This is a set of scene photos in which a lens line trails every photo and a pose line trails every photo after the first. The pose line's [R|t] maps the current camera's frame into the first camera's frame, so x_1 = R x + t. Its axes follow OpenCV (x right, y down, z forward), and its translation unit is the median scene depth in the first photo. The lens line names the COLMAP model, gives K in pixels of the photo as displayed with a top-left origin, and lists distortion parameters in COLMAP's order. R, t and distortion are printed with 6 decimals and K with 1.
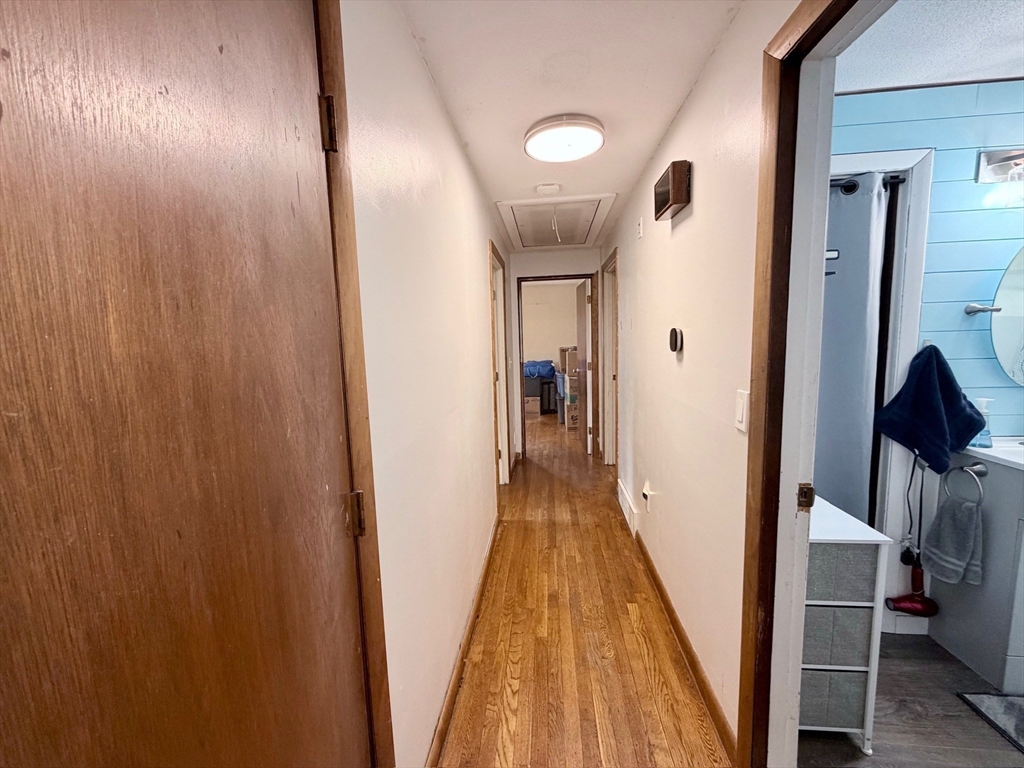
lens RADIAL K [[405.2, 0, 511.9], [0, 405.2, 386.3], [0, 0, 1]] dist [-0.000882, 0.000463]
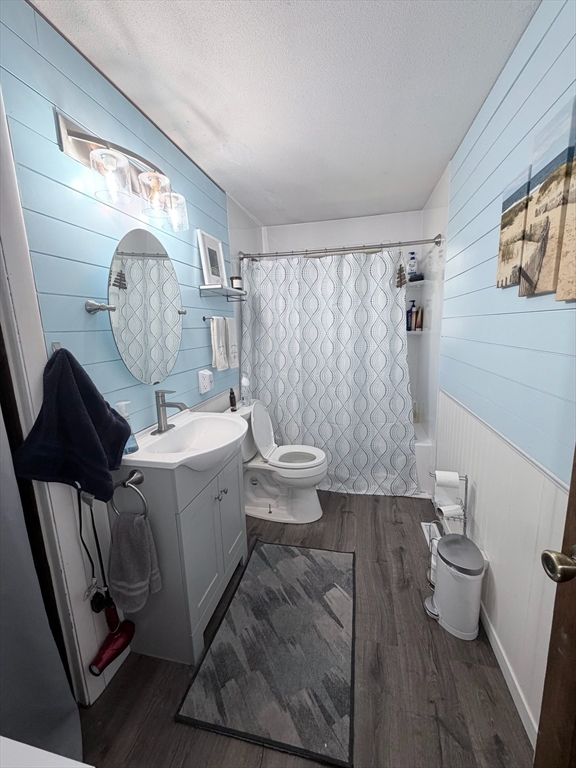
lens RADIAL K [[303.9, 0, 289.4], [0, 303.9, 383.5], [0, 0, 1]] dist [-0.000882, 0.000463]
pose [[0.123601, -0.157722, 0.979718, 0.516034], [0.133249, 0.980985, 0.141115, -0.061828], [-0.983345, 0.113104, 0.142267, 0.502964]]
